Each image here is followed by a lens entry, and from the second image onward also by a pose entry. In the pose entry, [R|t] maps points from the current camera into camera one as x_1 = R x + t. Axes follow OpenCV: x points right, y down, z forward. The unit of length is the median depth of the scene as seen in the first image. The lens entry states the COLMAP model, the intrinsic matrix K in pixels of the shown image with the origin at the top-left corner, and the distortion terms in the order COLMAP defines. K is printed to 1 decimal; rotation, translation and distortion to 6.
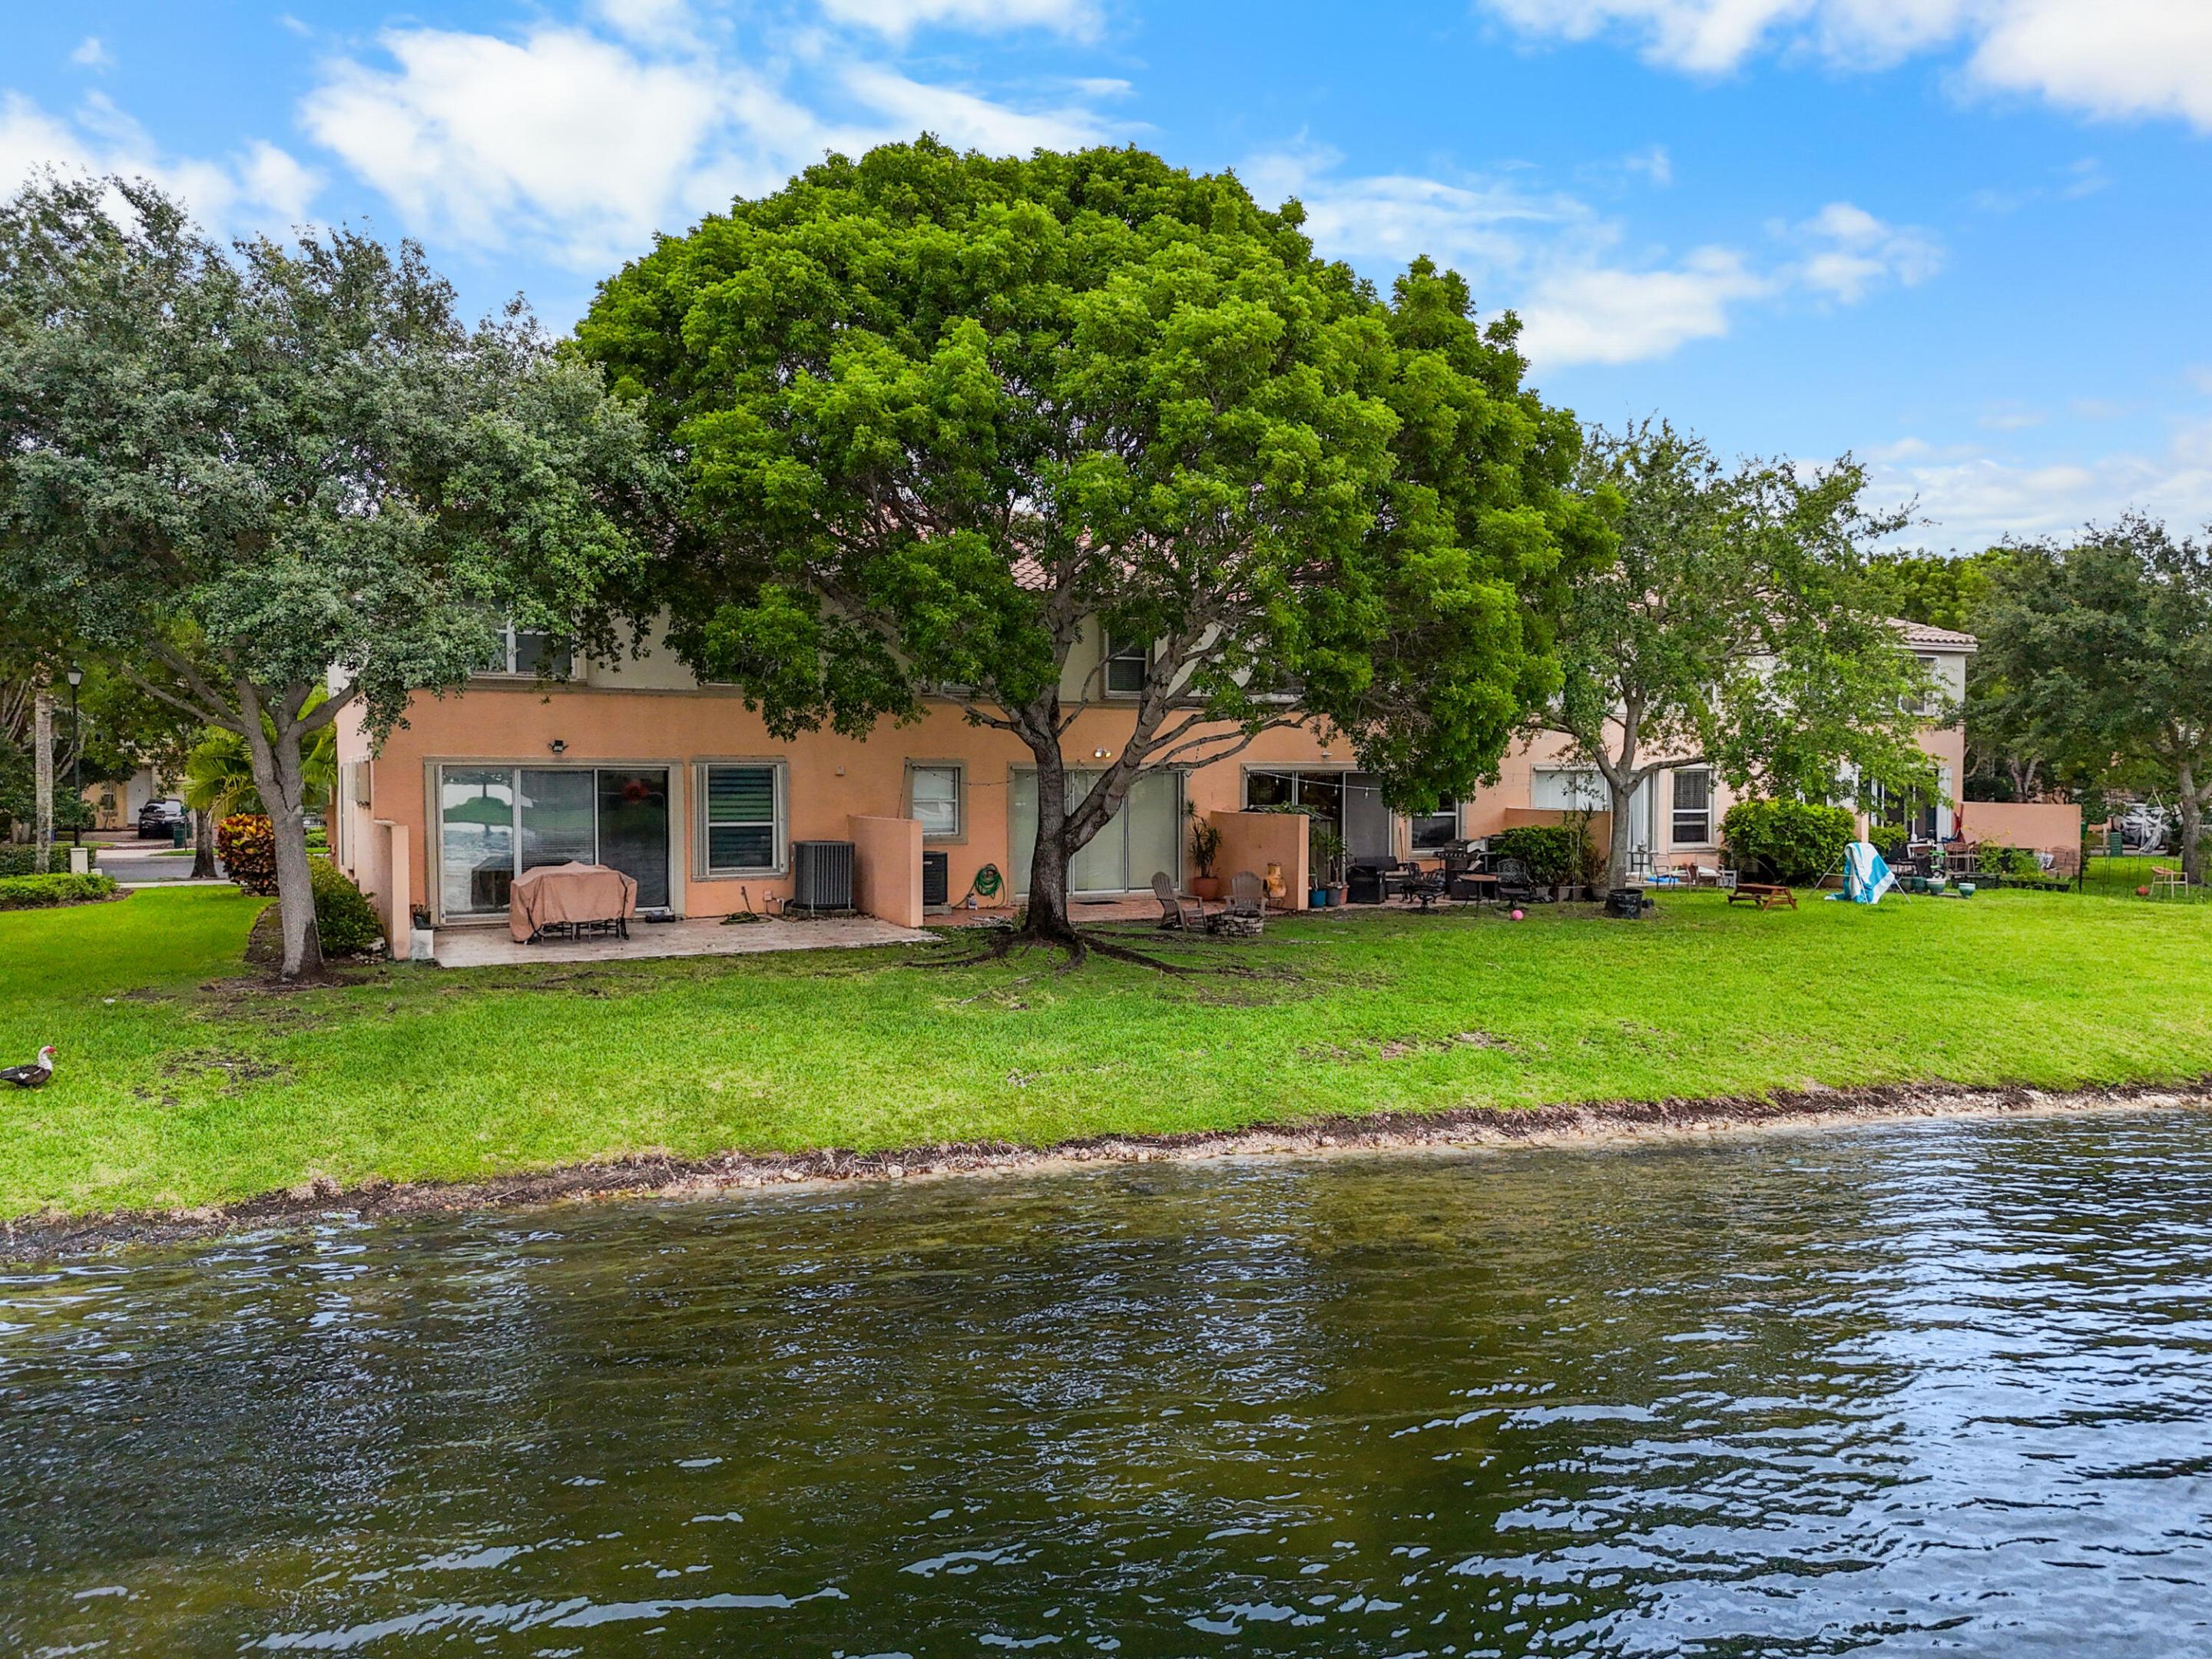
lens RADIAL K [[1646.2, 0, 1106.0], [0, 1646.2, 829.5], [0, 0, 1]] dist [0.048538, -0.039044]
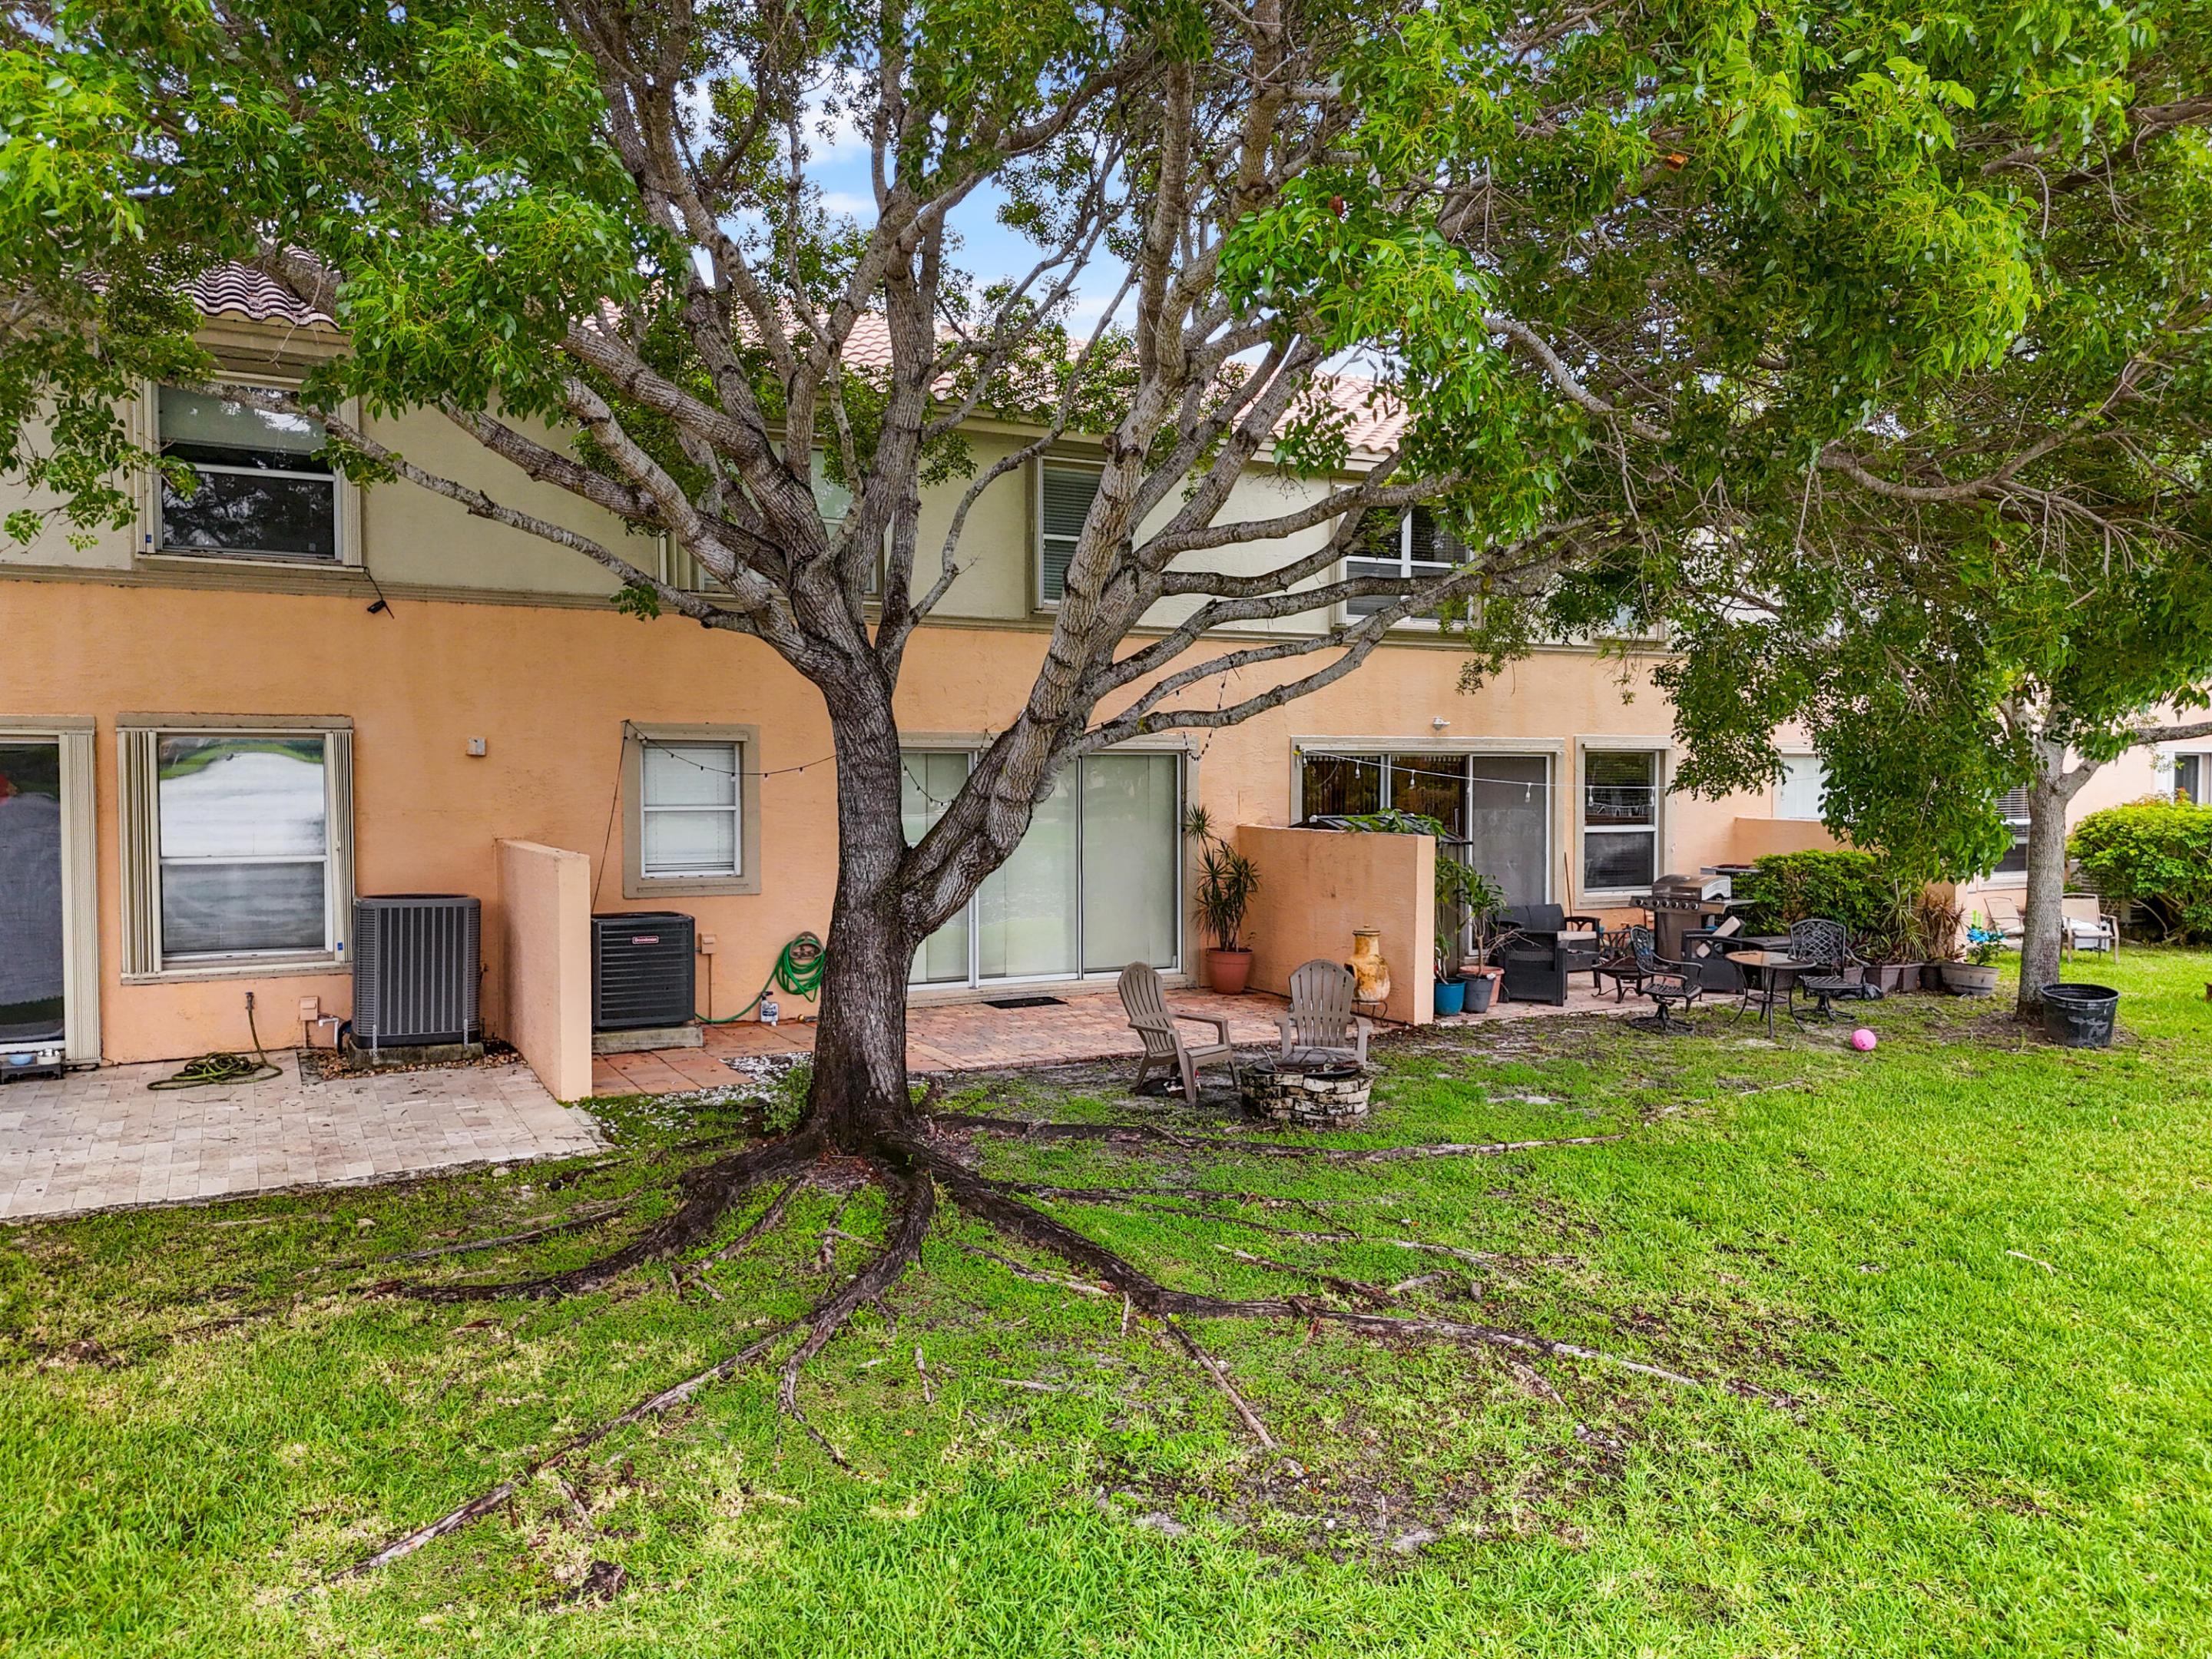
lens RADIAL K [[1646.2, 0, 1106.0], [0, 1646.2, 829.5], [0, 0, 1]] dist [0.048538, -0.039044]
pose [[0.999999, -0.001404, 0.000082, 0.024439], [0.001404, 0.999999, -0.000570, -0.011609], [-0.000081, 0.000570, 1.000000, 0.541482]]
